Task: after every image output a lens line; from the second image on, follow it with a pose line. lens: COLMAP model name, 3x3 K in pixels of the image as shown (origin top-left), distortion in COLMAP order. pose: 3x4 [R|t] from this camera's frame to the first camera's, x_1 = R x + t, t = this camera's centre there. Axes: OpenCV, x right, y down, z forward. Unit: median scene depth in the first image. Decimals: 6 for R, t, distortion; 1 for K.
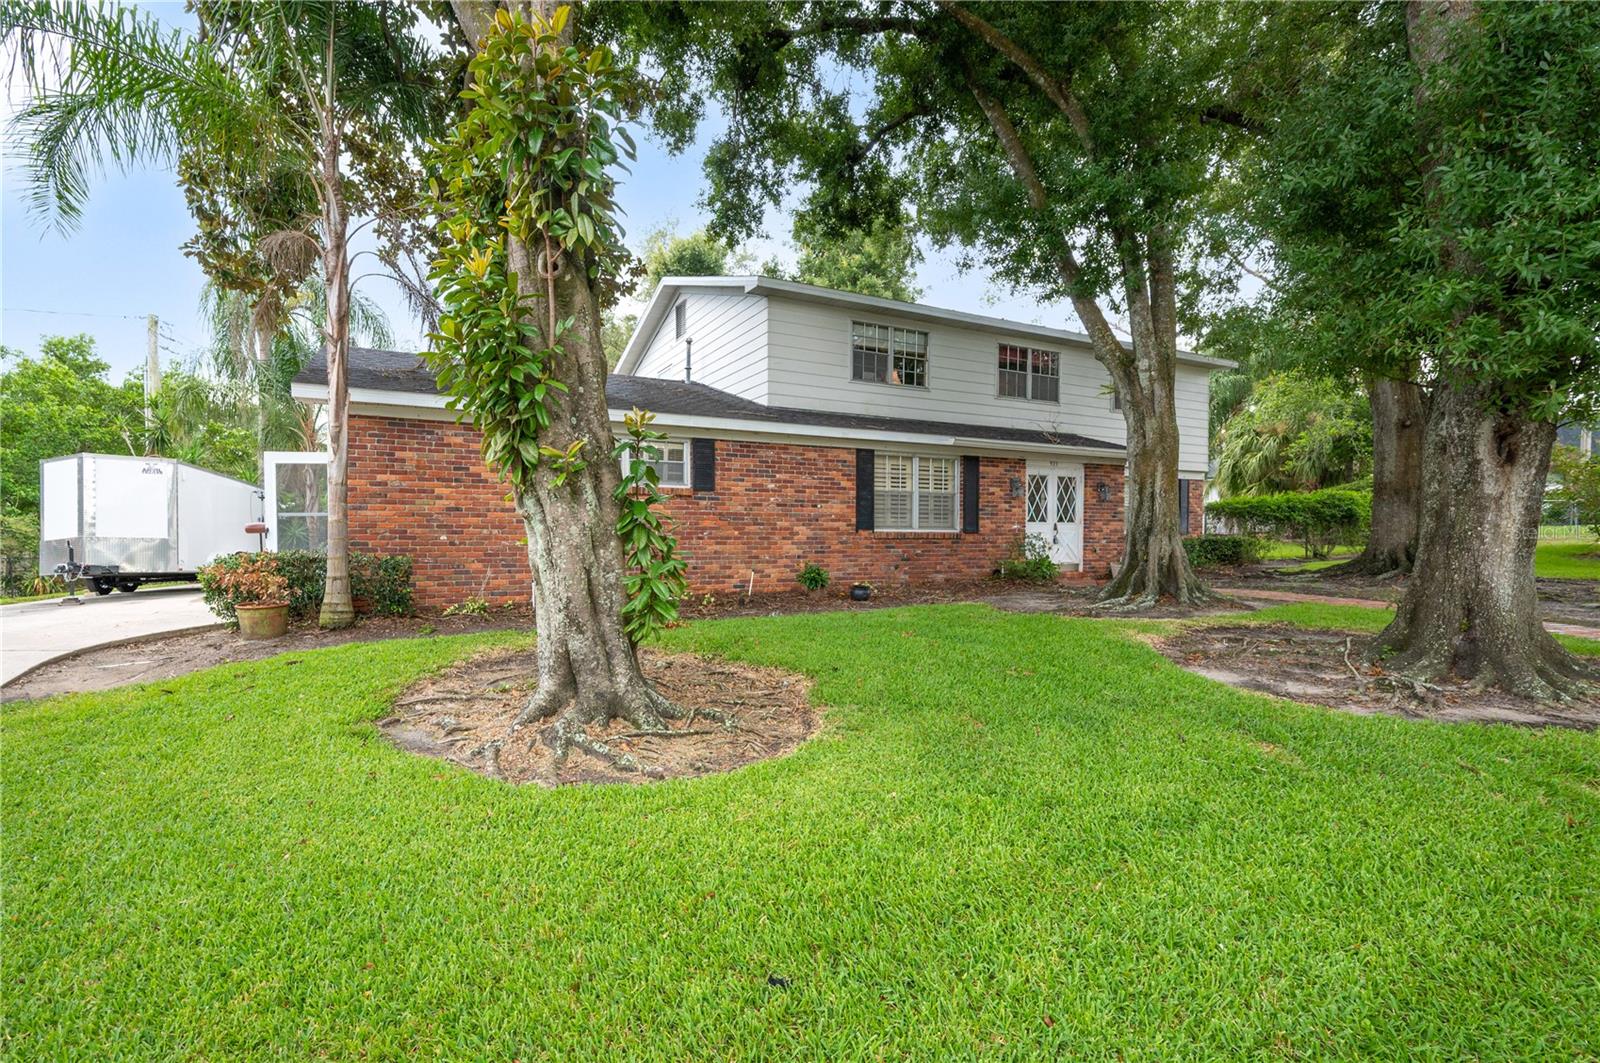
lens RADIAL K [[652.7, 0, 793.7], [0, 652.7, 538.5], [0, 0, 1]] dist [-0.004016, 0.001023]
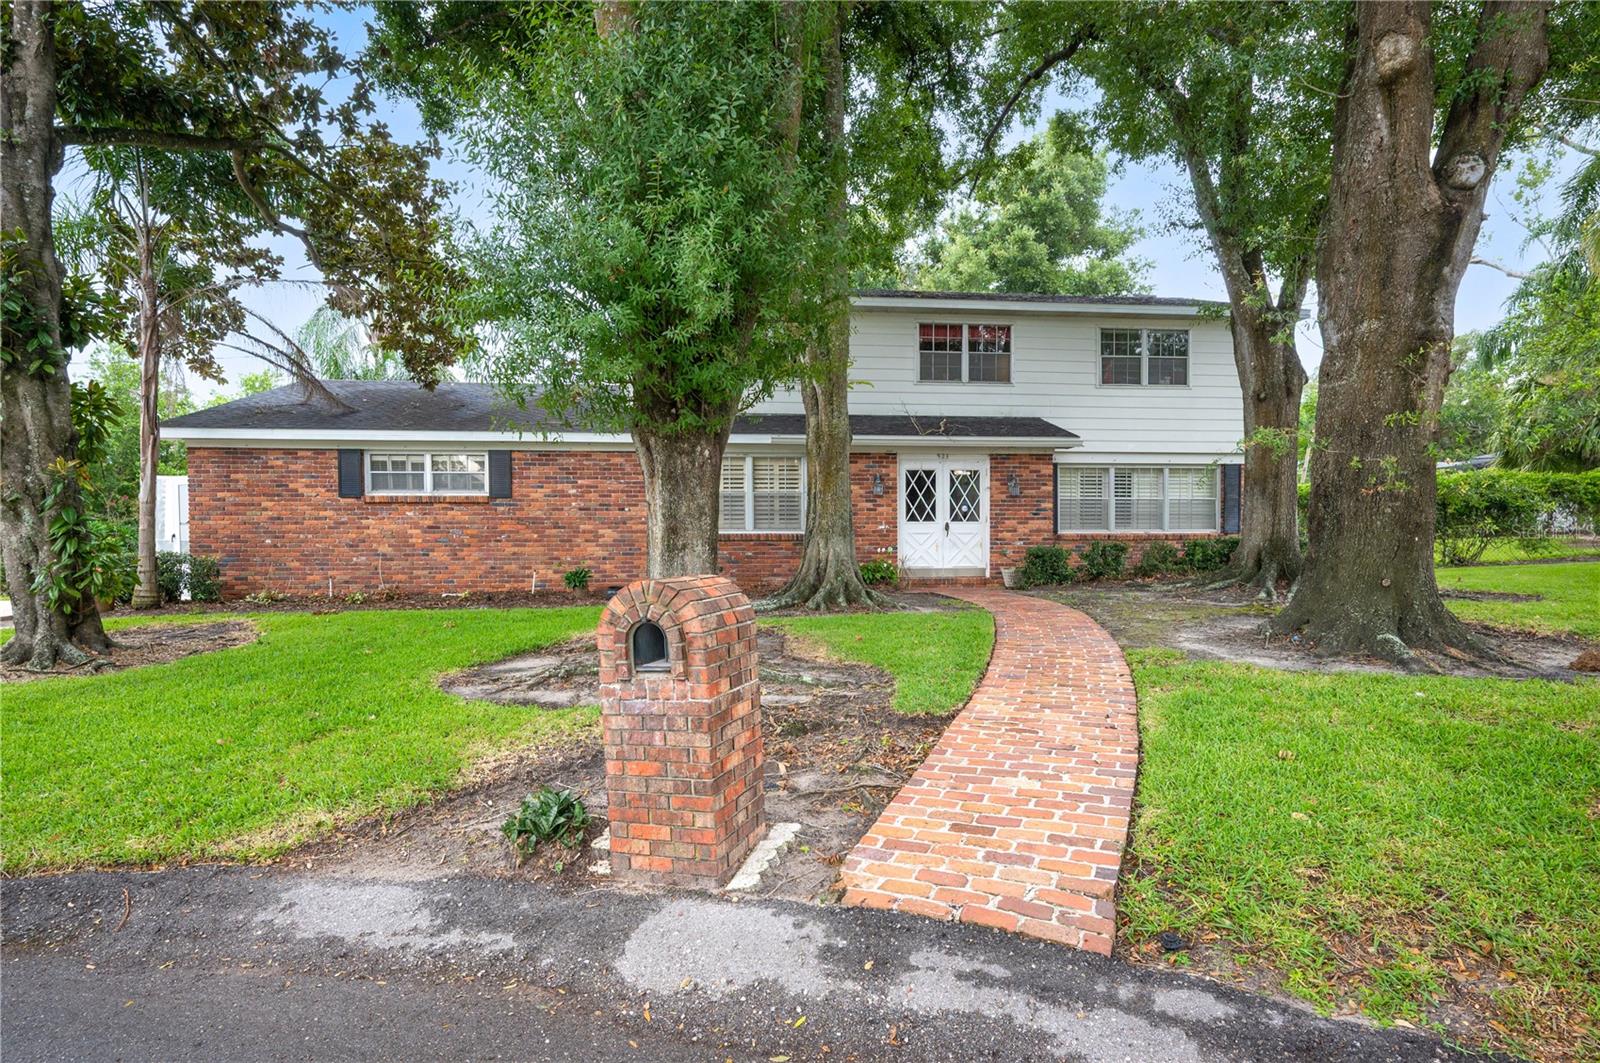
lens RADIAL K [[754.3, 0, 800.0], [0, 754.3, 531.5], [0, 0, 1]] dist [-0.000686, 0.000098]
pose [[0.953655, -0.005762, -0.300848, 0.676160], [0.002881, 0.999946, -0.010019, -0.002031], [0.300890, 0.008688, 0.953619, -0.055747]]
